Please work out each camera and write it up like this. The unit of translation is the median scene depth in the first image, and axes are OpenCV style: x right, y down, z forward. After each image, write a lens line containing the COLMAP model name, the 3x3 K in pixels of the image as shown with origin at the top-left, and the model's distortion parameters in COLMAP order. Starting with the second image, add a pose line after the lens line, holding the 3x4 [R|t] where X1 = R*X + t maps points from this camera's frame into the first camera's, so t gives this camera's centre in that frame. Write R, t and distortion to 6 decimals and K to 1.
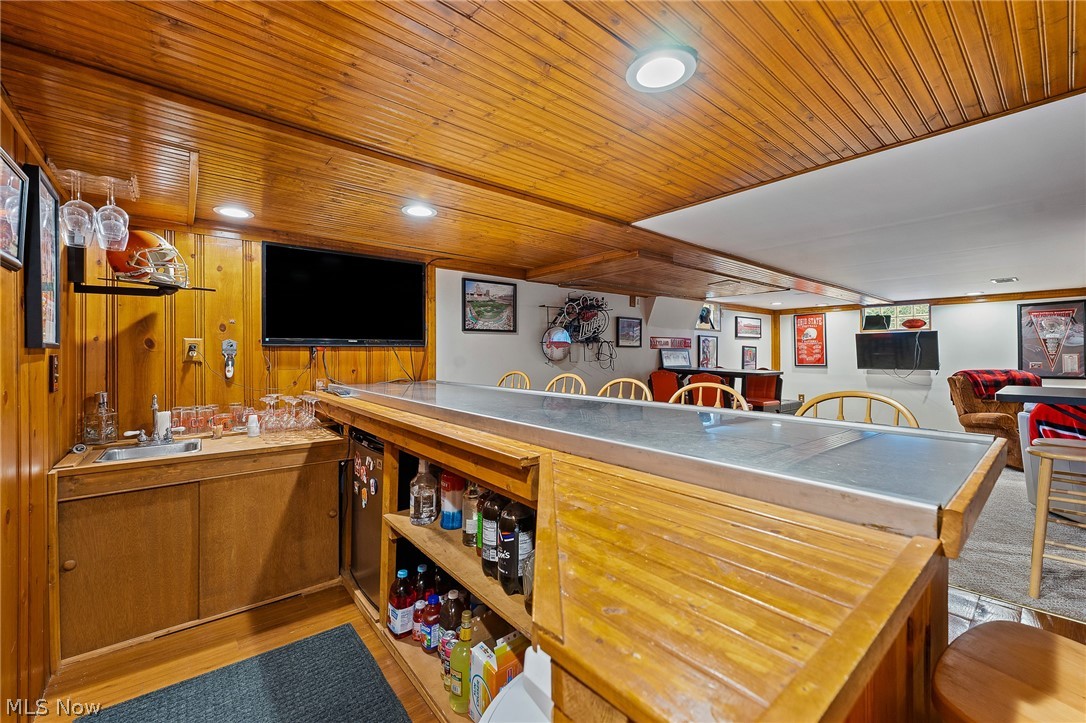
lens RADIAL K [[435.7, 0, 542.8], [0, 435.7, 354.5], [0, 0, 1]] dist [0.000048, -0.000038]
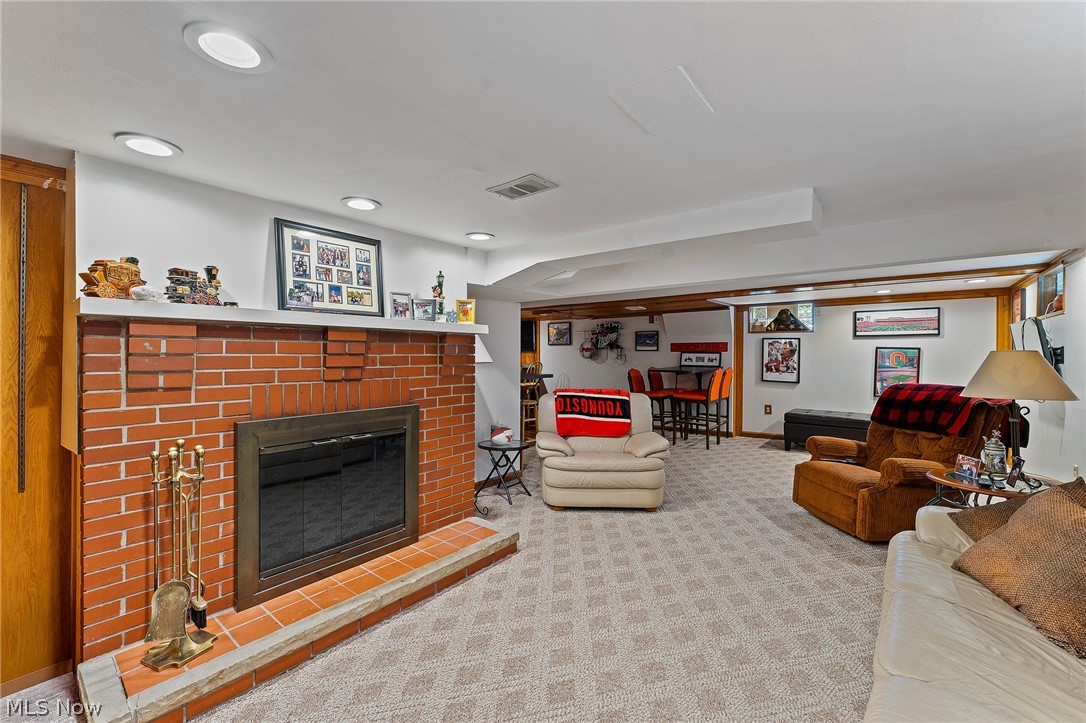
lens RADIAL K [[435.7, 0, 542.6], [0, 435.7, 358.3], [0, 0, 1]] dist [0.000048, -0.000038]
pose [[0.181370, 0.010940, -0.983354, 1.761107], [-0.010028, 0.999907, 0.009275, -0.001567], [0.983364, 0.008179, 0.181463, 0.416583]]
